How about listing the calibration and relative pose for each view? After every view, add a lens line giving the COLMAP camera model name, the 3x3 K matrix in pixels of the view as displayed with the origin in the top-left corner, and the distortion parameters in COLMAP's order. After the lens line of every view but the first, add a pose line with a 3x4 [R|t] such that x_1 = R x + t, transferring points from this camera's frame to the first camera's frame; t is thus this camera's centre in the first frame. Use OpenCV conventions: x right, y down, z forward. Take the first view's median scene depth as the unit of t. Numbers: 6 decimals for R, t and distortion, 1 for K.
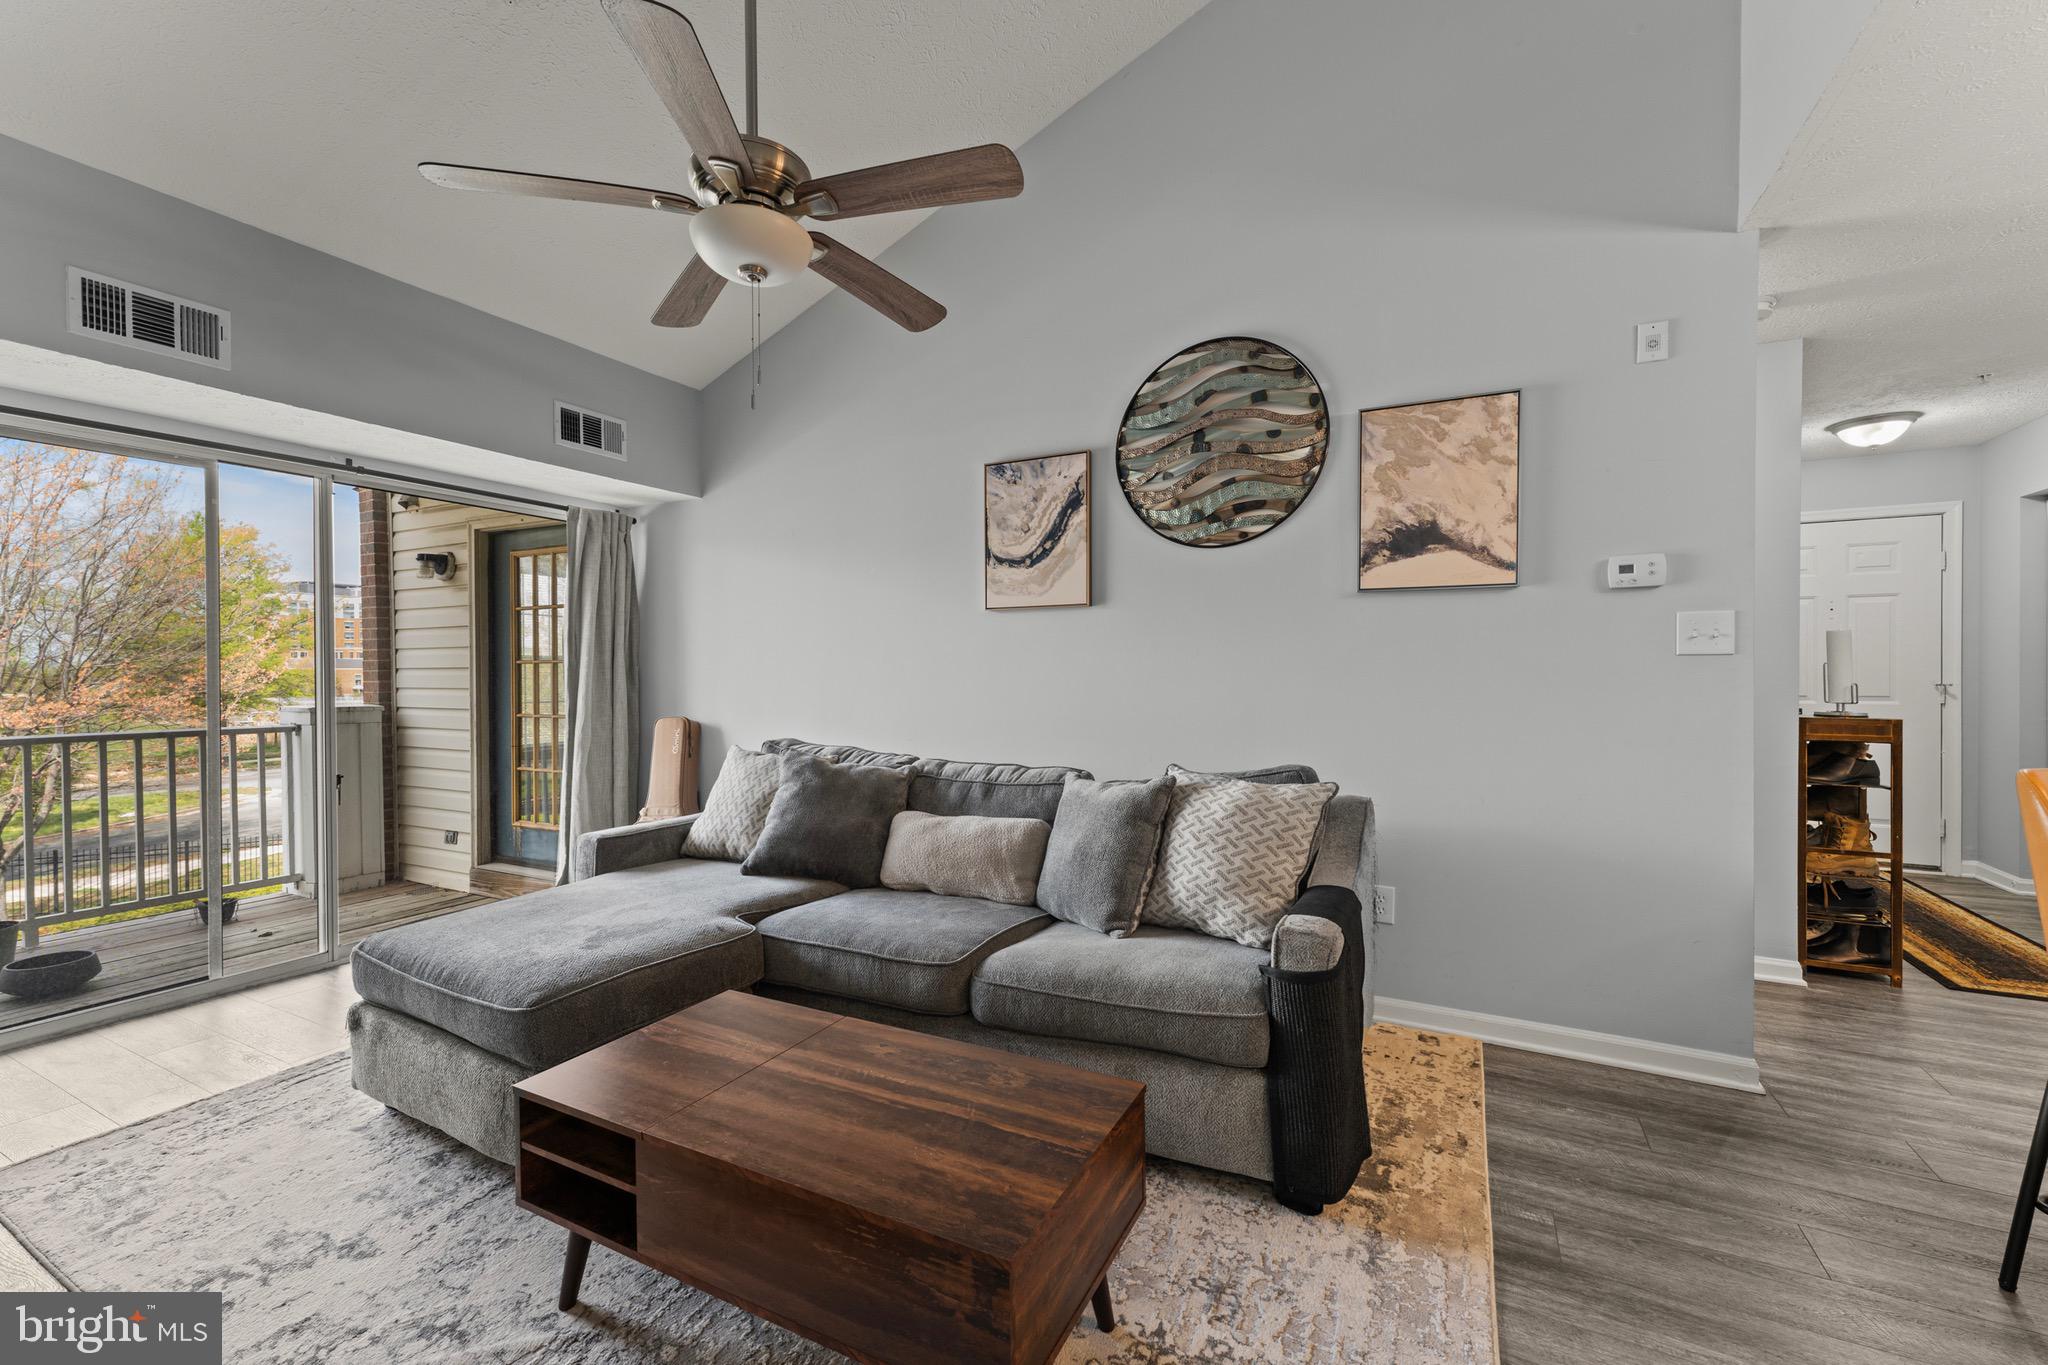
lens RADIAL K [[810.0, 0, 1011.0], [0, 810.0, 678.1], [0, 0, 1]] dist [0.000418, -0.000374]
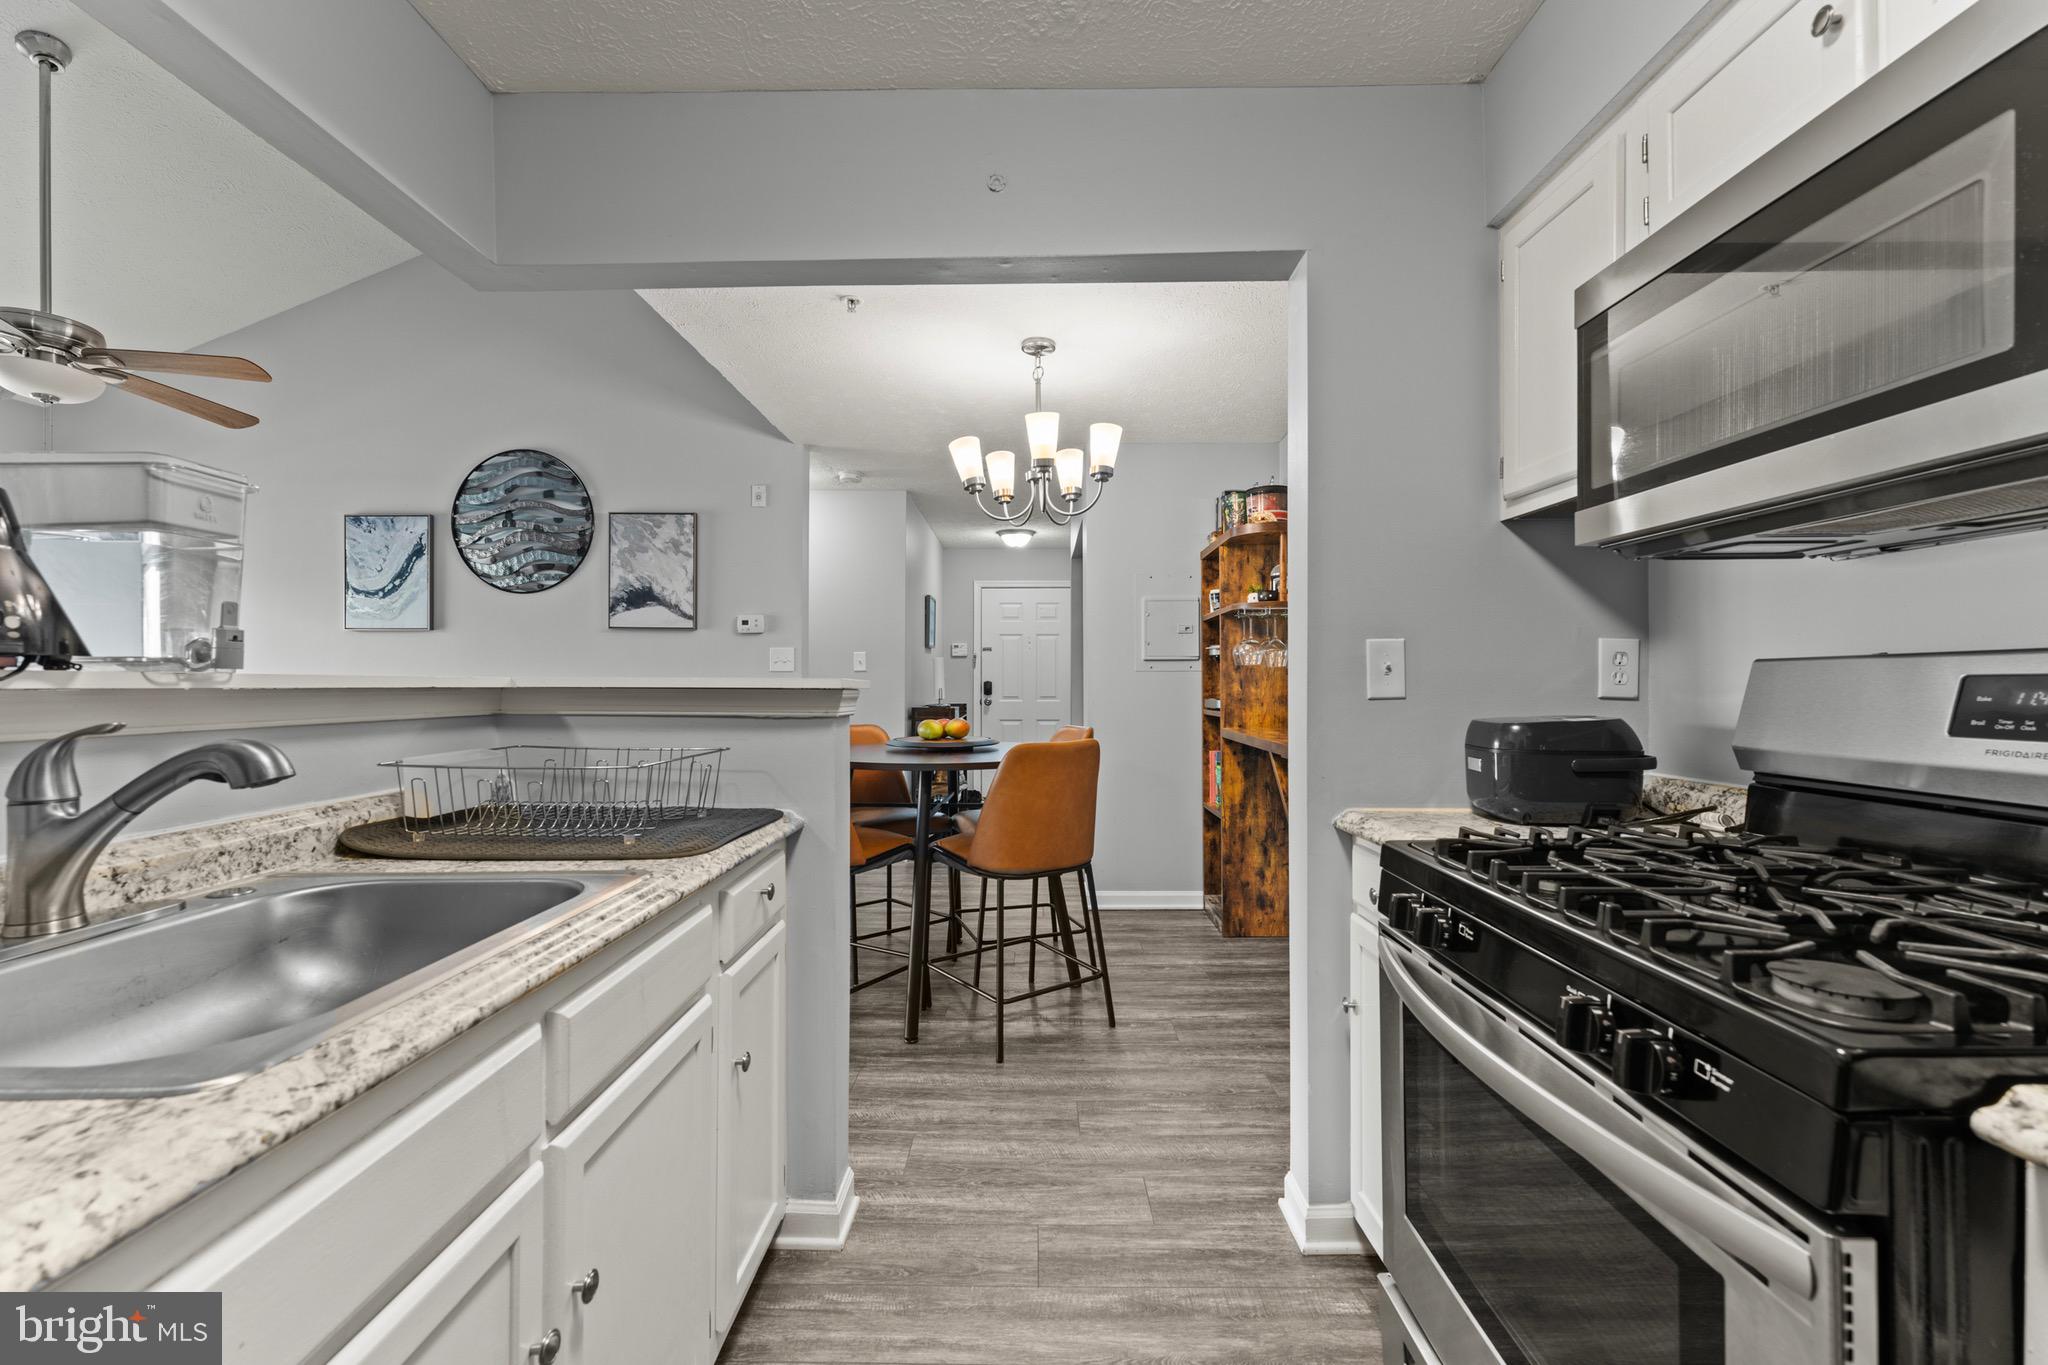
lens RADIAL K [[835.0, 0, 998.6], [0, 835.0, 683.6], [0, 0, 1]] dist [0.001798, 0.000284]
pose [[0.907183, 0.003159, 0.420725, 0.389151], [-0.002844, 0.999995, -0.001376, -0.000529], [-0.420727, 0.000052, 0.907187, -0.694511]]
